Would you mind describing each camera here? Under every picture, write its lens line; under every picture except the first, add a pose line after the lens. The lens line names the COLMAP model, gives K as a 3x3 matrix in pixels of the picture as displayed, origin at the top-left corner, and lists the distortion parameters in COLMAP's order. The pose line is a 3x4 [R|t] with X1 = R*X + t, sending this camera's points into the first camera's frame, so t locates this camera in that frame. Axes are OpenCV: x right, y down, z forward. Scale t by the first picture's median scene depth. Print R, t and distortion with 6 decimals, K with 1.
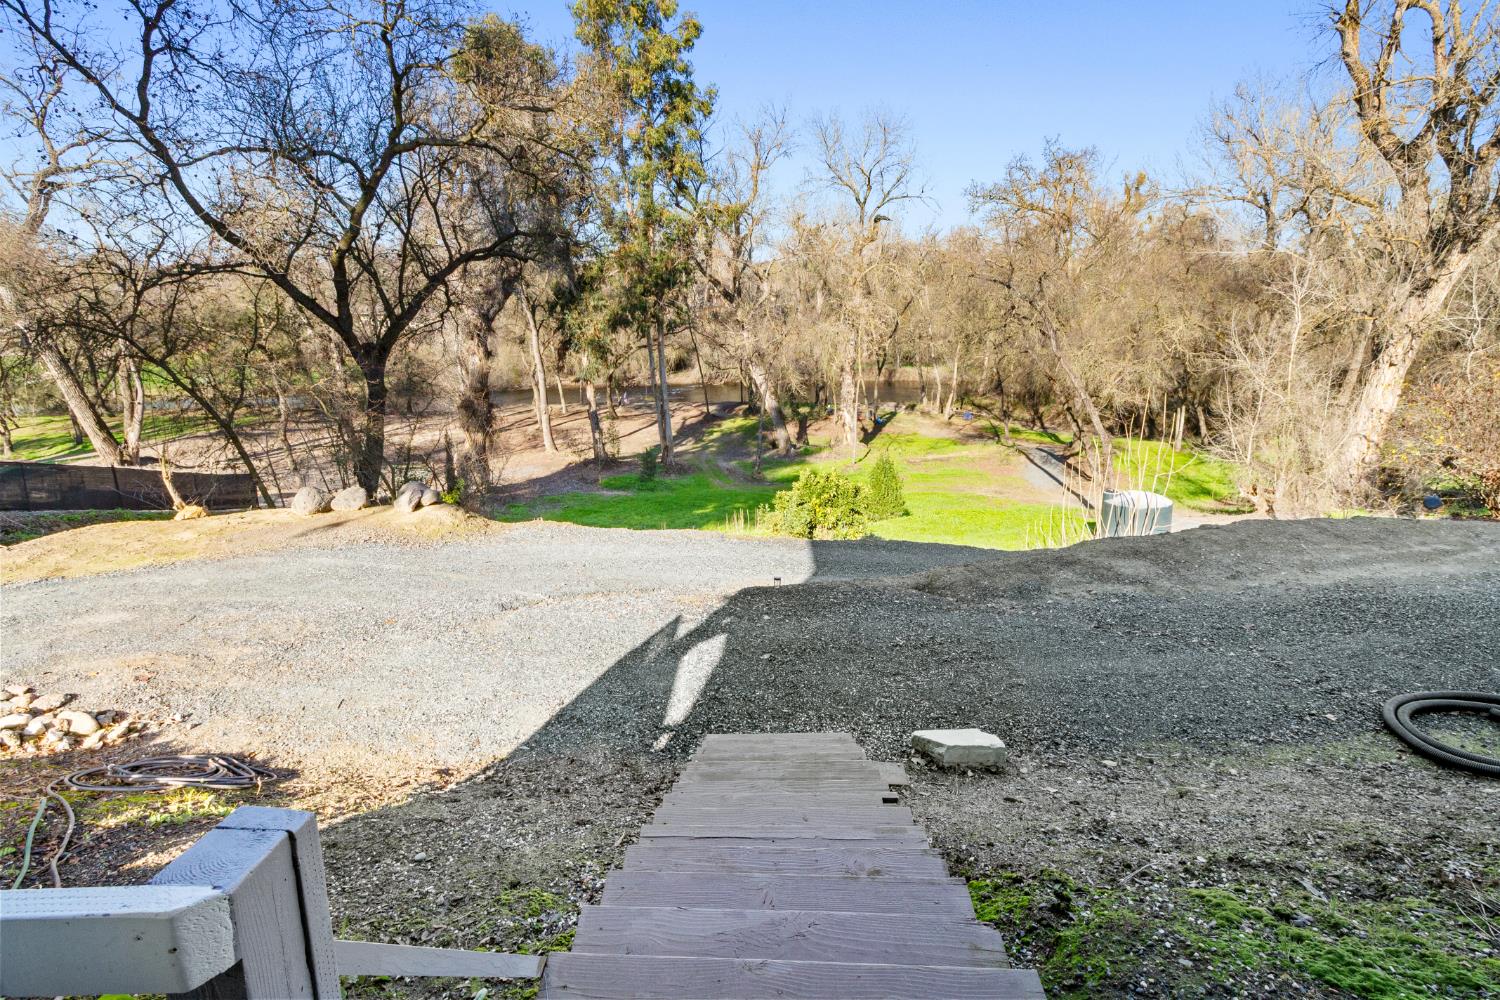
lens RADIAL K [[713.2, 0, 745.6], [0, 713.2, 502.0], [0, 0, 1]] dist [-0.001666, 0.003305]
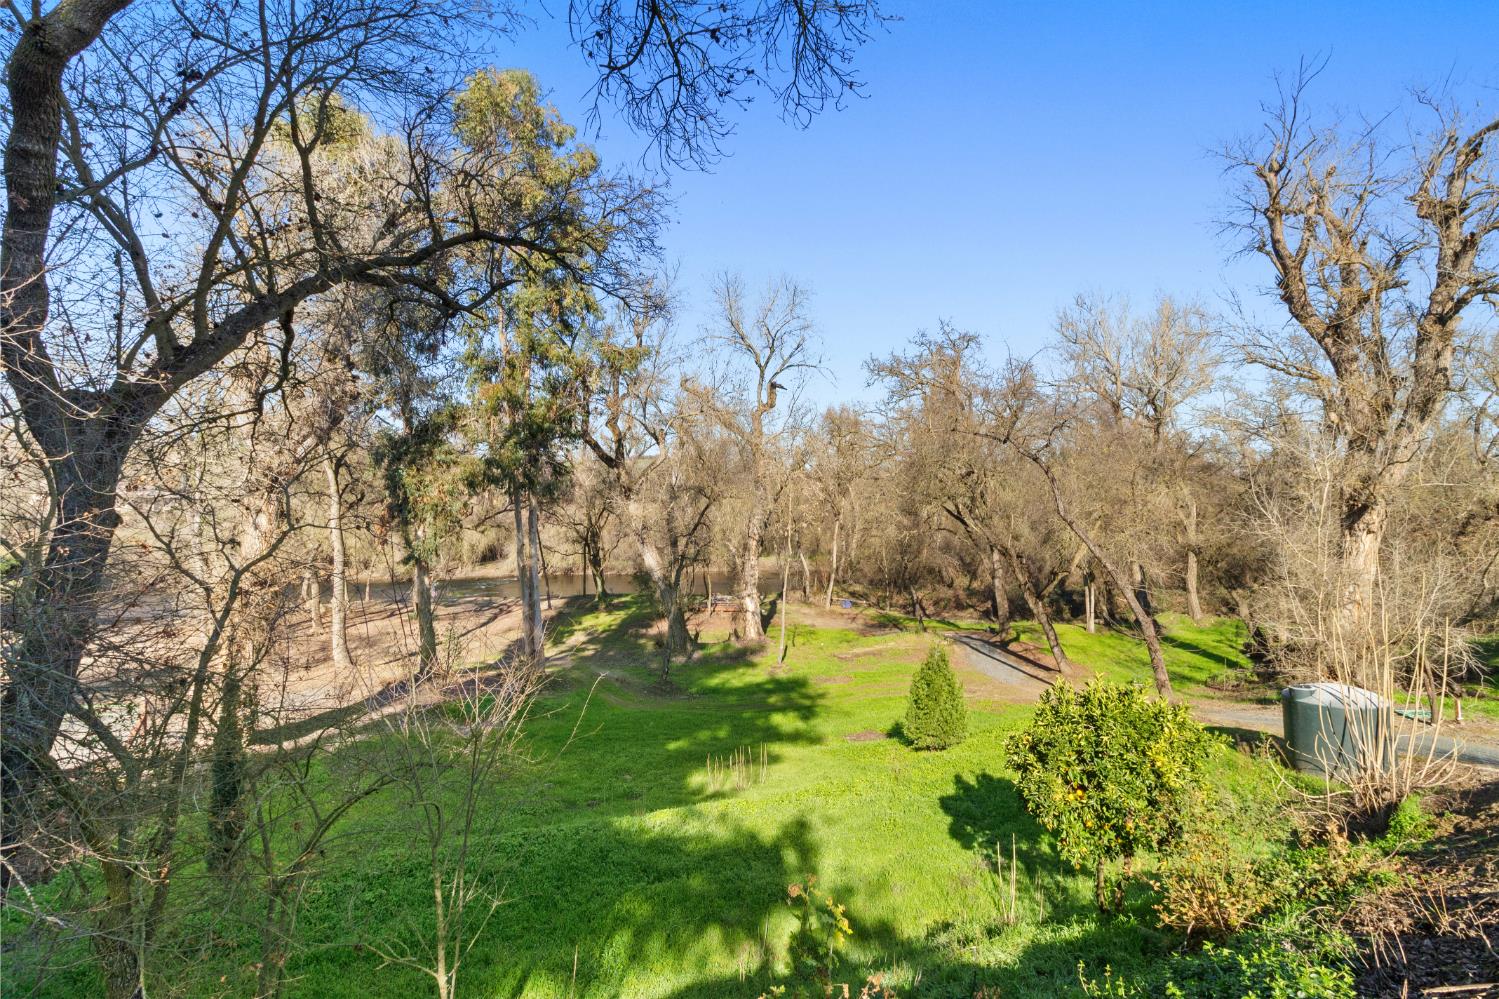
lens RADIAL K [[712.7, 0, 753.1], [0, 712.7, 494.6], [0, 0, 1]] dist [-0.001666, 0.003305]
pose [[0.951423, 0.024200, 0.306933, -0.120673], [0.062998, 0.960513, -0.271009, -0.019939], [-0.301372, 0.277180, 0.912330, 0.224602]]
